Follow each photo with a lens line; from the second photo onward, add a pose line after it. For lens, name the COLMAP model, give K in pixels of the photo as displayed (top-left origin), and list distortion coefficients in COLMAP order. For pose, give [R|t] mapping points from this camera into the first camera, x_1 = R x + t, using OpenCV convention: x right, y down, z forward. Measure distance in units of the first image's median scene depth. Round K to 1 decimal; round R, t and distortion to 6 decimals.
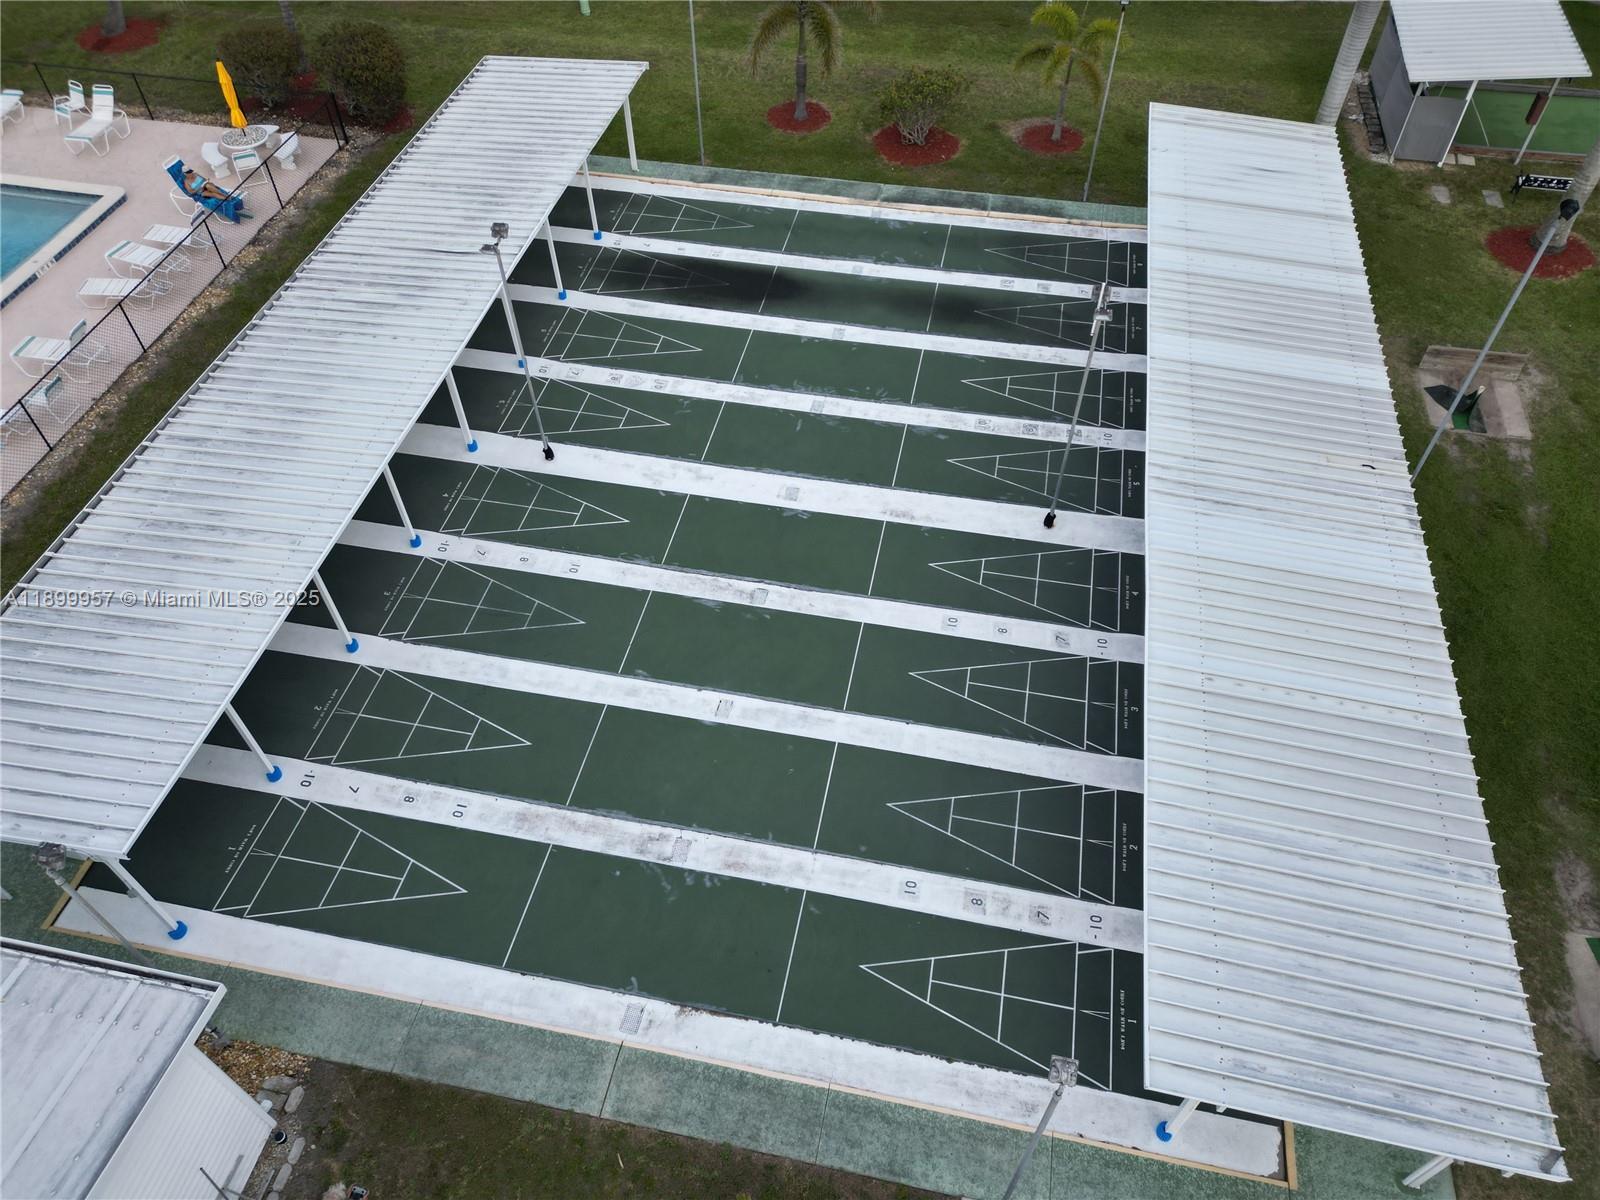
lens RADIAL K [[1114.9, 0, 800.0], [0, 1114.9, 600.0], [0, 0, 1]] dist [-0.006746, -0.001943]
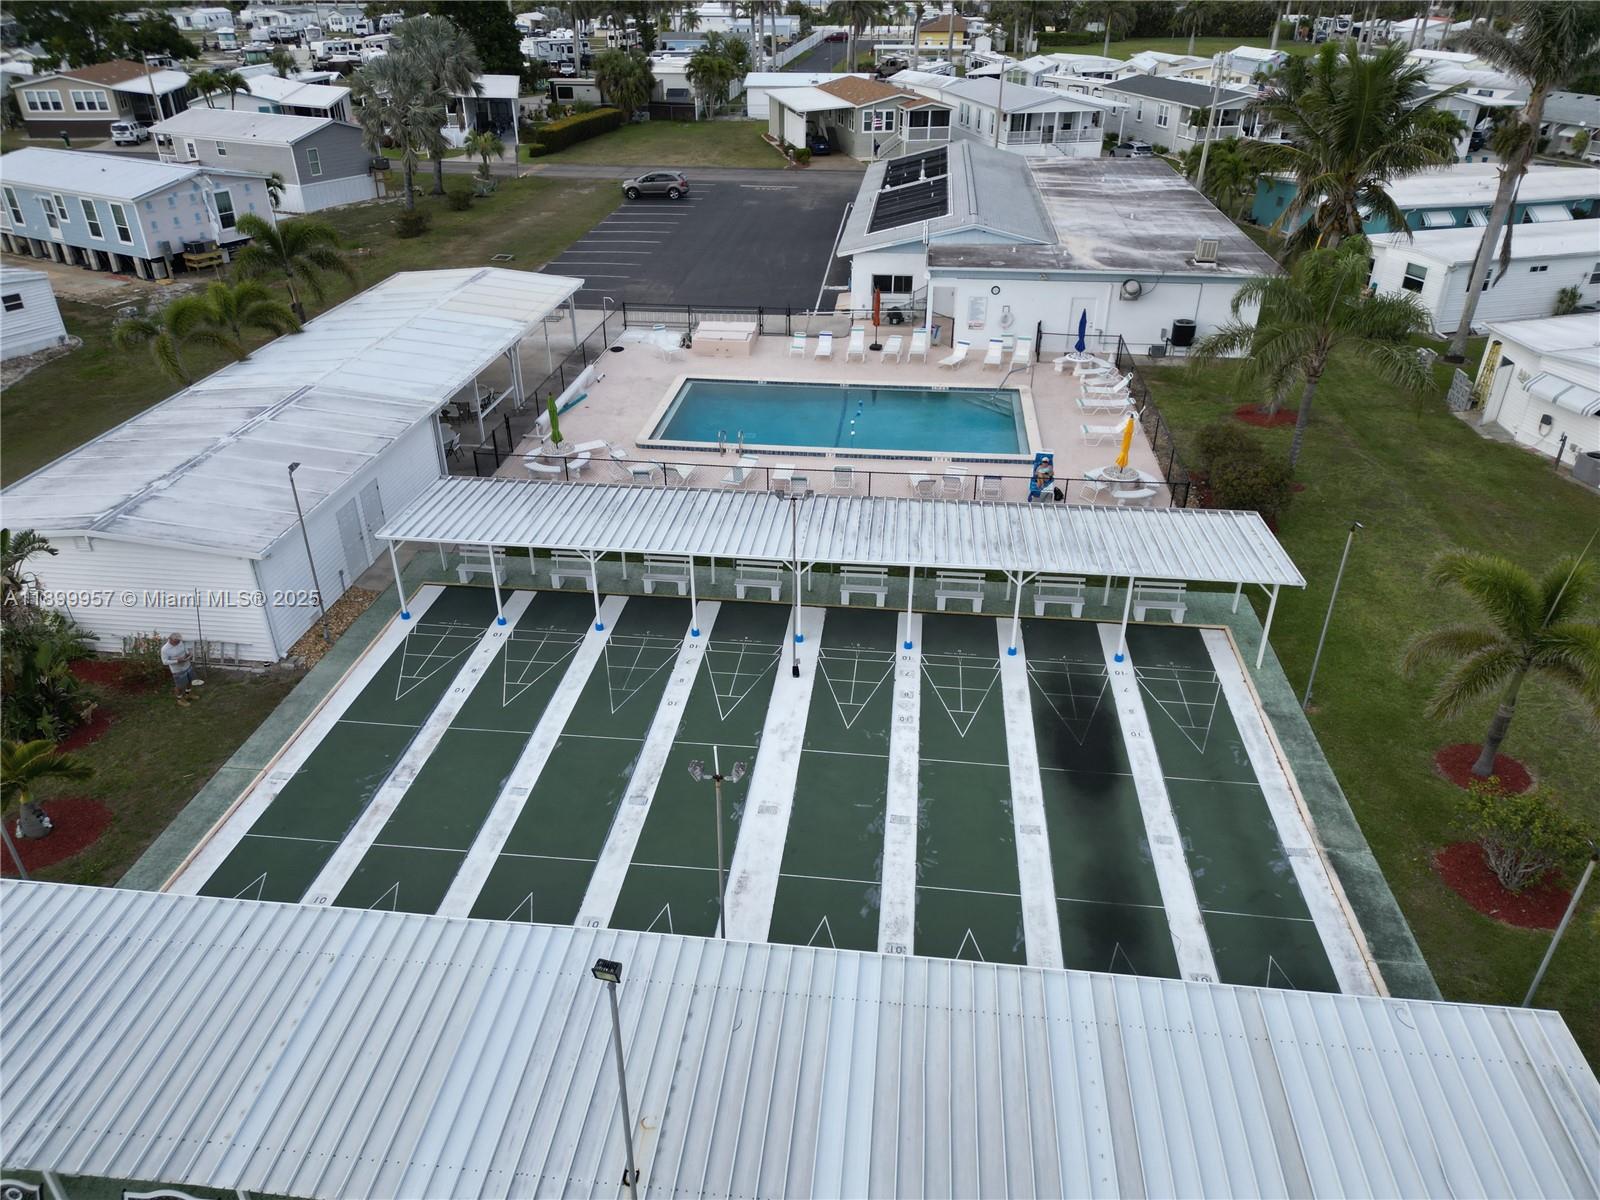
lens RADIAL K [[1114.9, 0, 800.0], [0, 1114.9, 600.0], [0, 0, 1]] dist [-0.006746, -0.001943]
pose [[0.095995, 0.489519, -0.866693, 0.864382], [-0.764835, 0.593523, 0.250516, -0.534762], [0.637034, 0.638829, 0.431377, 0.488380]]
